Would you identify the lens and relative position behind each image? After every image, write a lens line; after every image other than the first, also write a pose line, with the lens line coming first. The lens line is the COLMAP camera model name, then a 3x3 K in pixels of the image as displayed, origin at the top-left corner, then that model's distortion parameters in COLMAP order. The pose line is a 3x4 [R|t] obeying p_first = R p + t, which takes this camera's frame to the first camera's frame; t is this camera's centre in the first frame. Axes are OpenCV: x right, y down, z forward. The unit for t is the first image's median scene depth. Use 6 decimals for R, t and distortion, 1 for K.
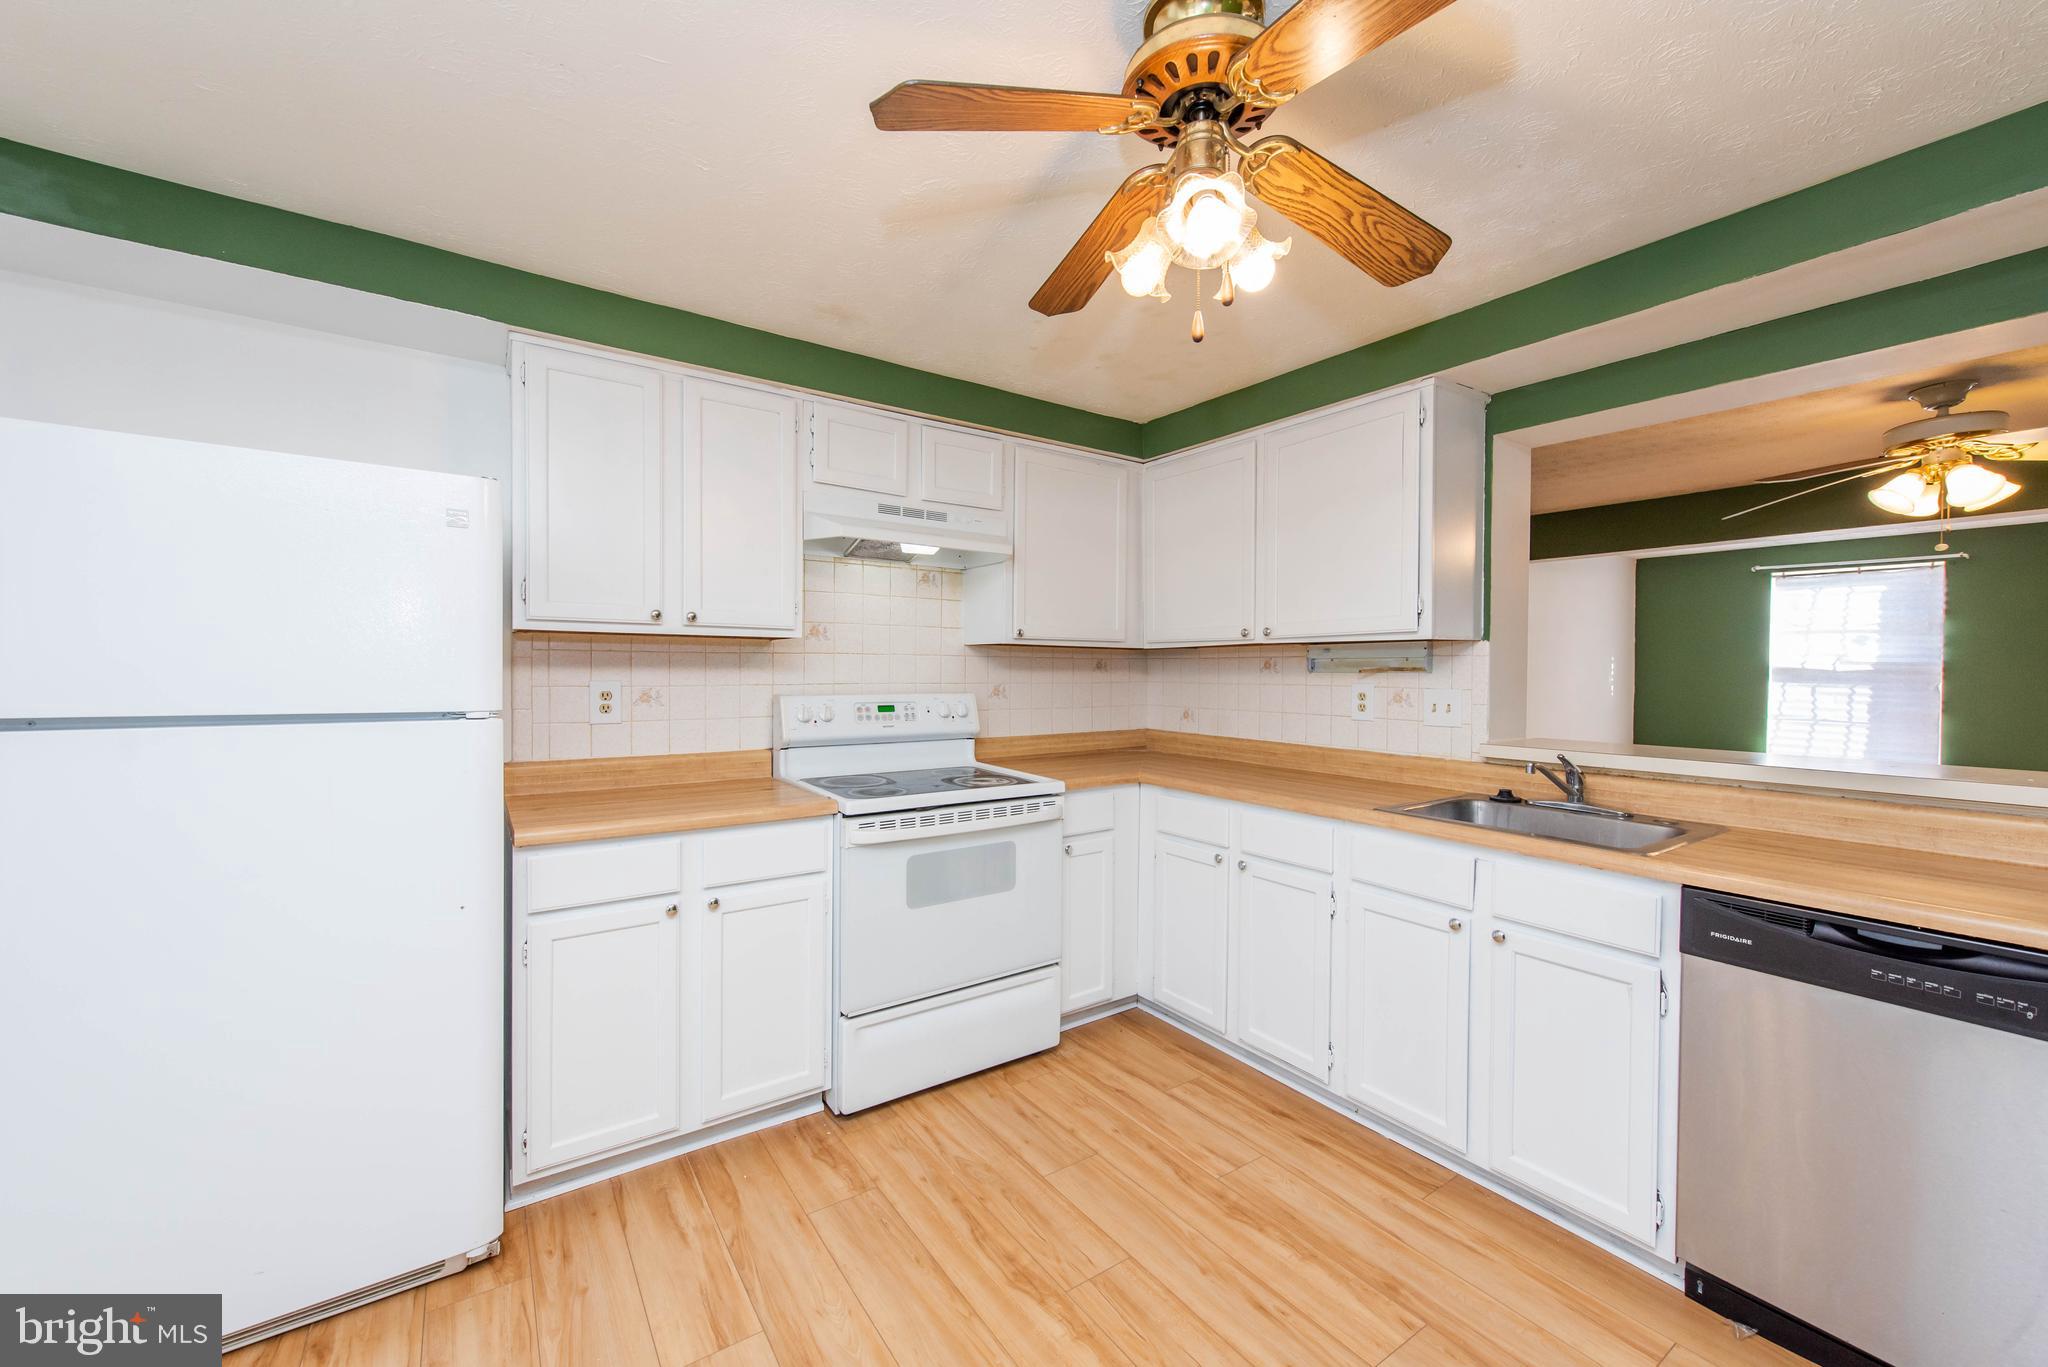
lens RADIAL K [[800.3, 0, 1022.7], [0, 800.3, 680.4], [0, 0, 1]] dist [0.016034, -0.003468]
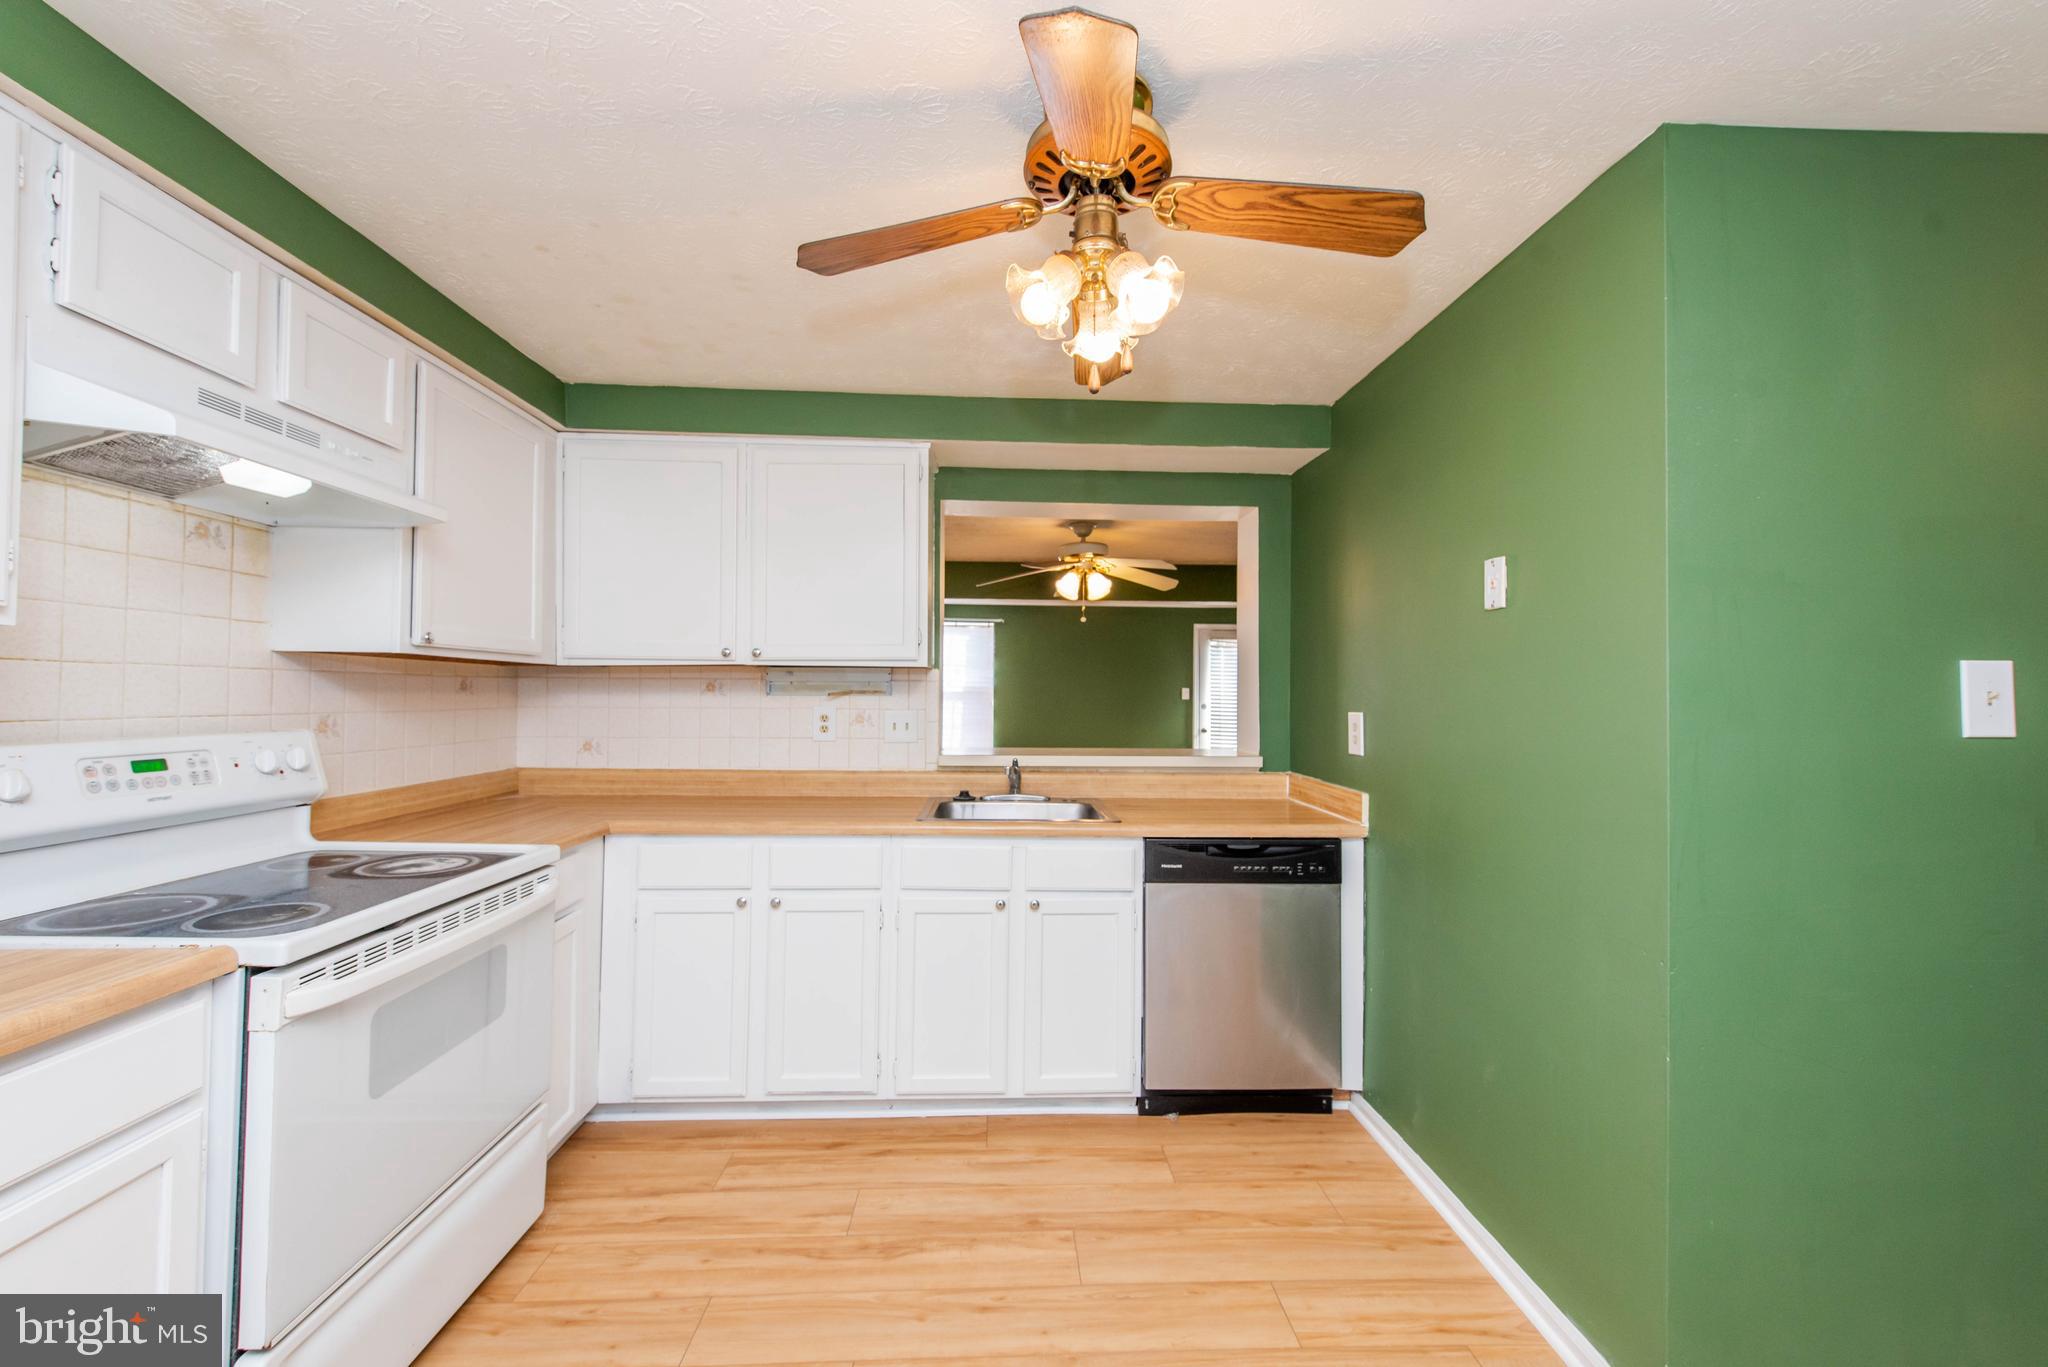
lens RADIAL K [[800.3, 0, 1025.7], [0, 800.3, 682.3], [0, 0, 1]] dist [0.016034, -0.003468]
pose [[0.532206, 0.010725, 0.846547, -0.357832], [0.007151, 0.999827, -0.017163, -0.007718], [-0.846585, 0.015188, 0.532037, 0.246692]]
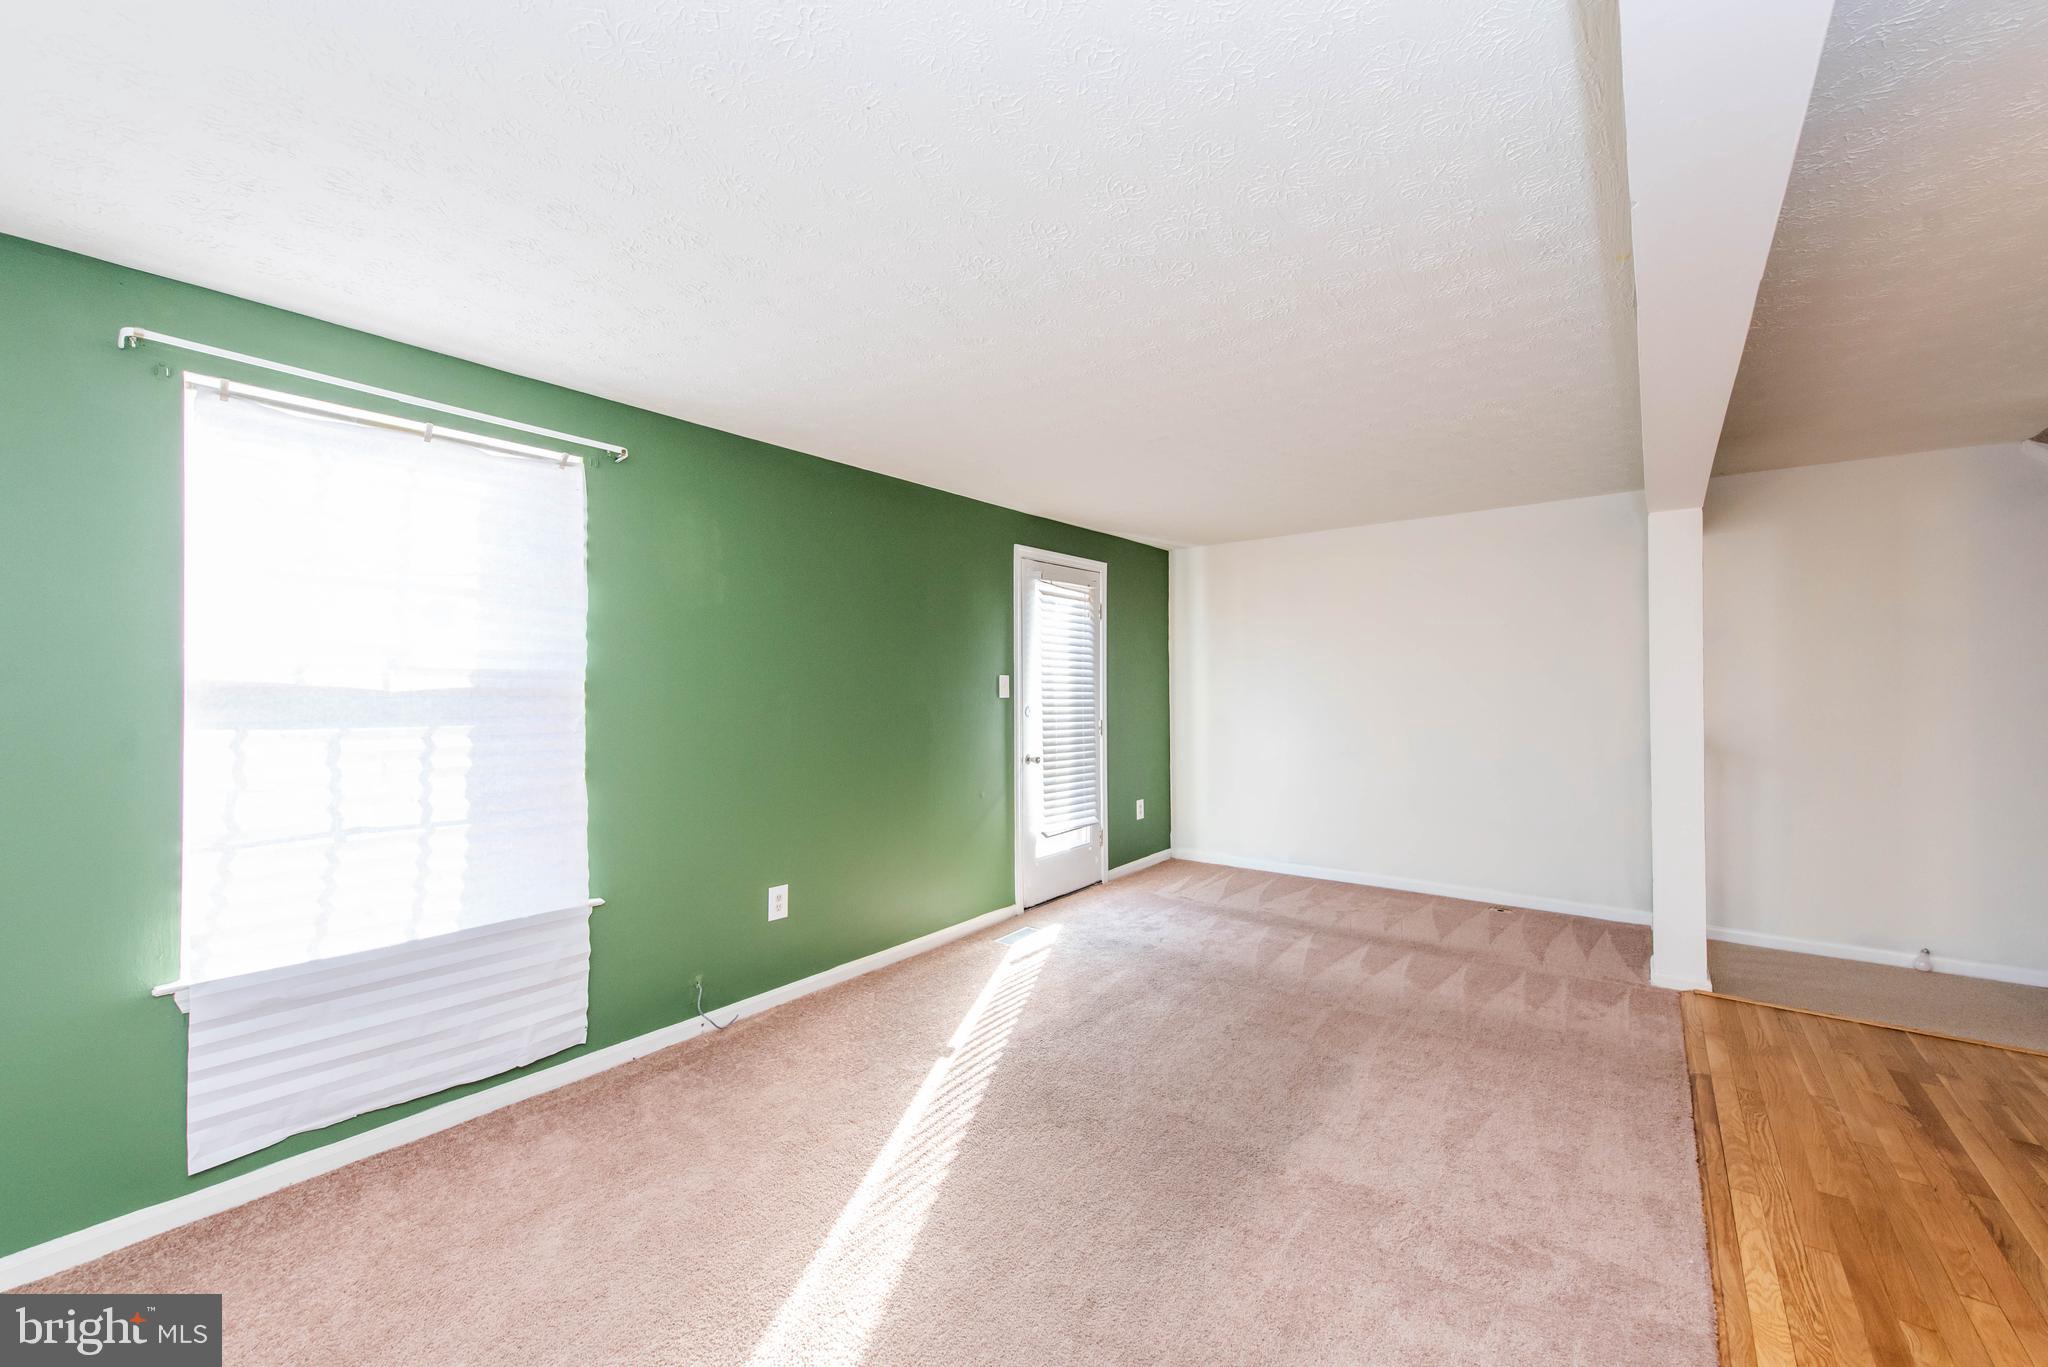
lens RADIAL K [[800.3, 0, 1026.7], [0, 800.3, 679.7], [0, 0, 1]] dist [0.016034, -0.003468]
pose [[-0.299439, -0.002037, 0.954113, 1.339571], [0.012942, 0.999897, 0.006197, -0.036927], [-0.954028, 0.014203, -0.299382, 1.968405]]
